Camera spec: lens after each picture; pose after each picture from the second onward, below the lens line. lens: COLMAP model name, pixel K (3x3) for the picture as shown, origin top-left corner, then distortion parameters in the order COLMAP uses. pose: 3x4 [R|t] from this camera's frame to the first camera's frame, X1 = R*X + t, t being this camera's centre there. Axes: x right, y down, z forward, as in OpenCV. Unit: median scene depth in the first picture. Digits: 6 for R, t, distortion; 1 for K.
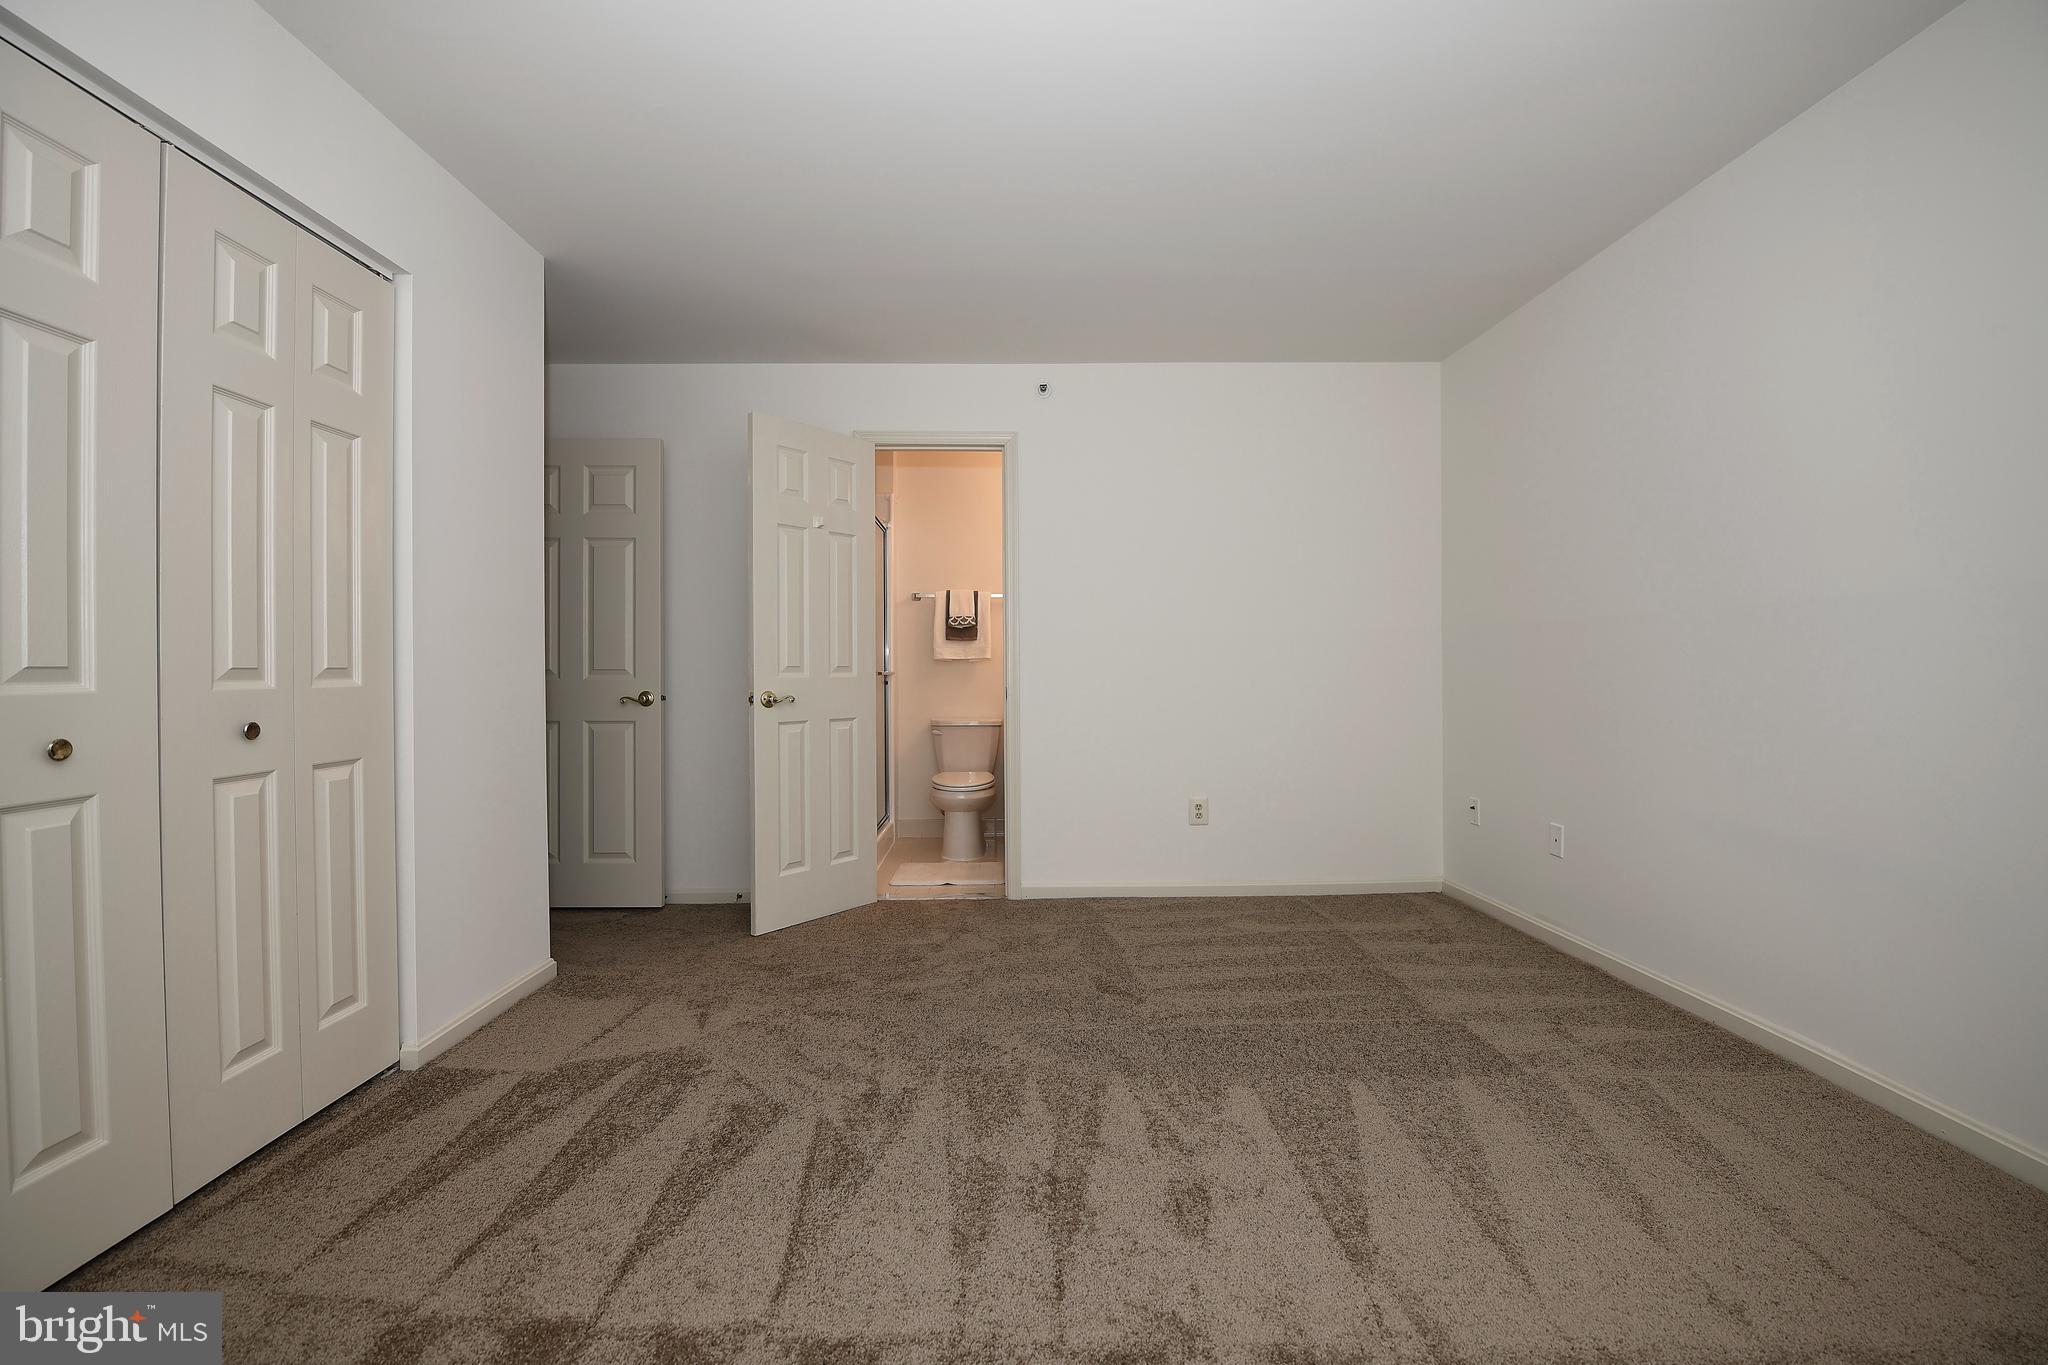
lens RADIAL K [[849.6, 0, 1024.0], [0, 849.6, 682.5], [0, 0, 1]] dist [-0.009195, -0.006417]
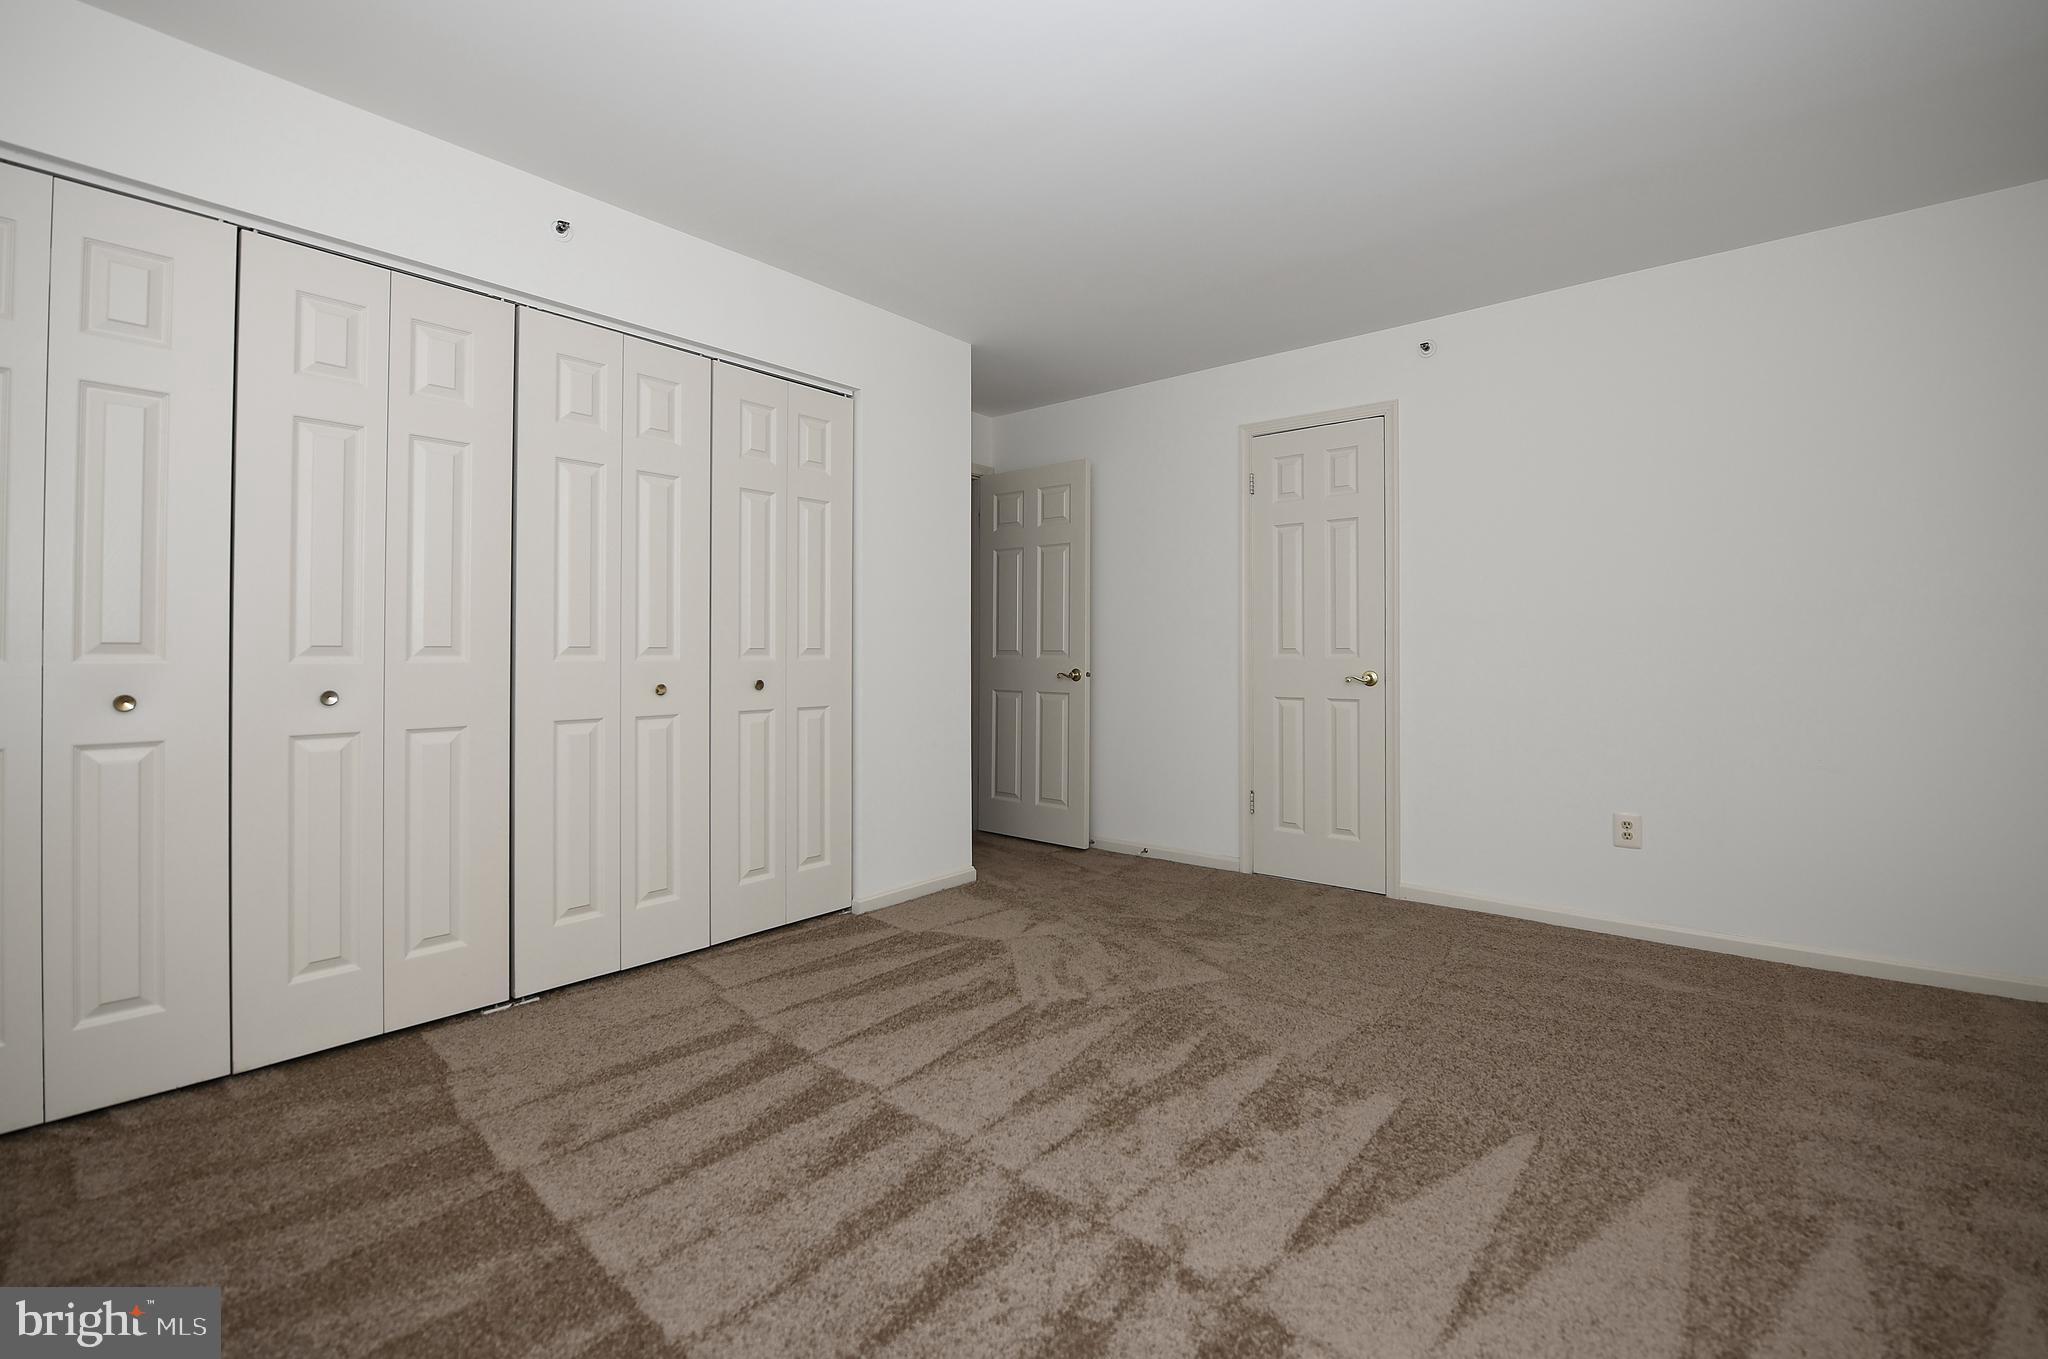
lens RADIAL K [[891.9, 0, 1022.2], [0, 891.9, 654.6], [0, 0, 1]] dist [-0.000673, -0.008279]
pose [[0.753216, 0.007709, -0.657728, 0.602455], [-0.015226, 0.999868, -0.005717, -0.001738], [0.657597, 0.014321, 0.753234, -0.020768]]
